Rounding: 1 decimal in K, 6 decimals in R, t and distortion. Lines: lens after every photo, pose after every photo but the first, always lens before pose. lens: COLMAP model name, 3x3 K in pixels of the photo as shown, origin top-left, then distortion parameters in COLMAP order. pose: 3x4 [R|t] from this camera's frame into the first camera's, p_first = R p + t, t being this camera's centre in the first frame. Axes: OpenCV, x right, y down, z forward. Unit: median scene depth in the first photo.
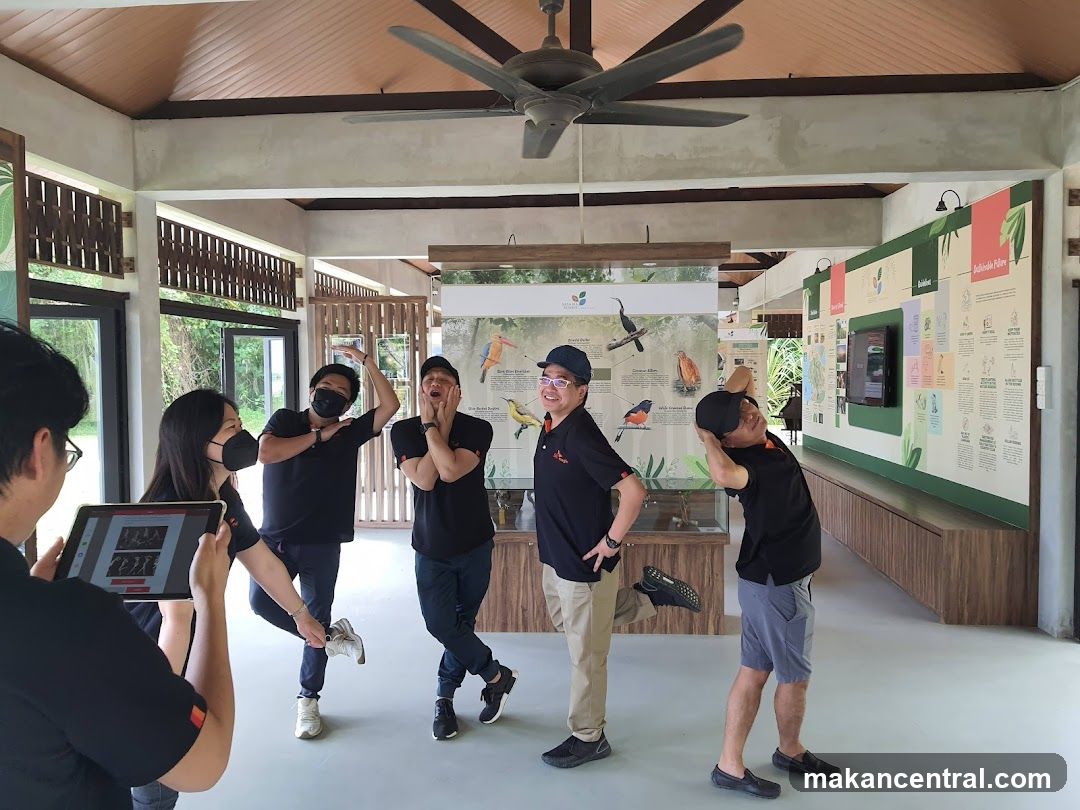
lens RADIAL K [[827.5, 0, 538.5], [0, 827.5, 401.9], [0, 0, 1]] dist [0.009005, -0.011978]
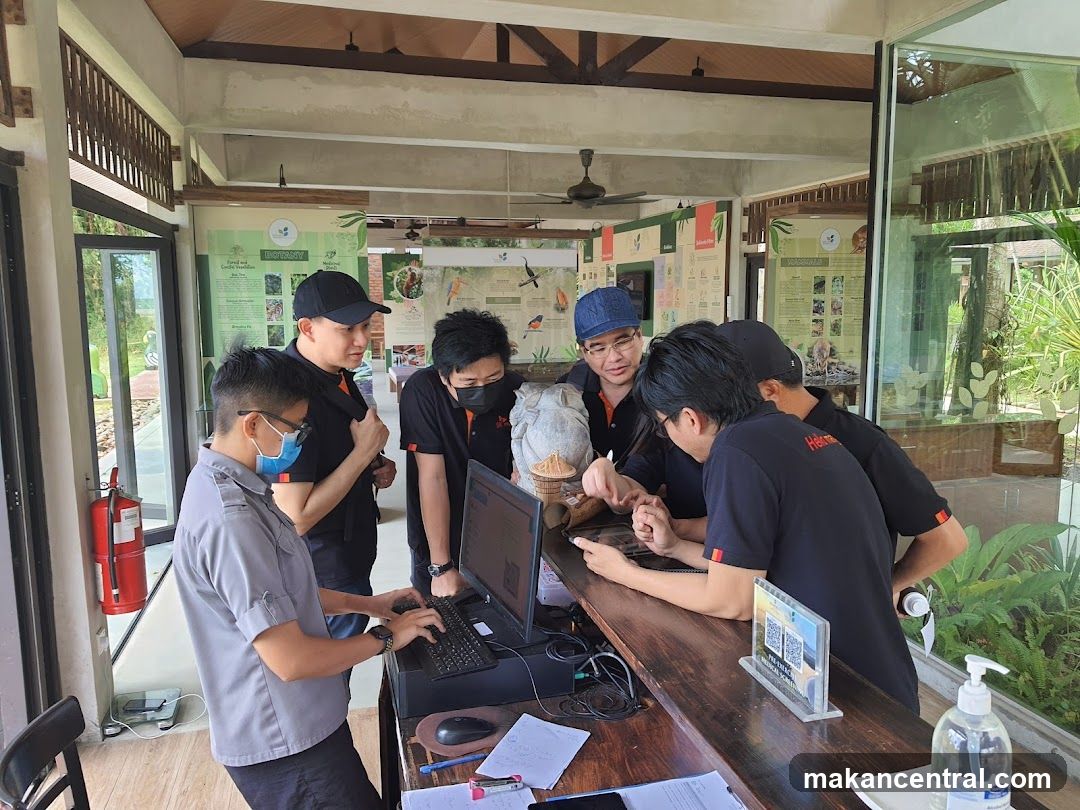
lens RADIAL K [[827.5, 0, 541.2], [0, 827.5, 405.7], [0, 0, 1]] dist [0.009005, -0.011978]
pose [[0.938203, -0.042940, 0.343412, -0.485708], [0.010417, 0.995327, 0.095996, 0.021458], [-0.345929, -0.086487, 0.934266, -0.685991]]
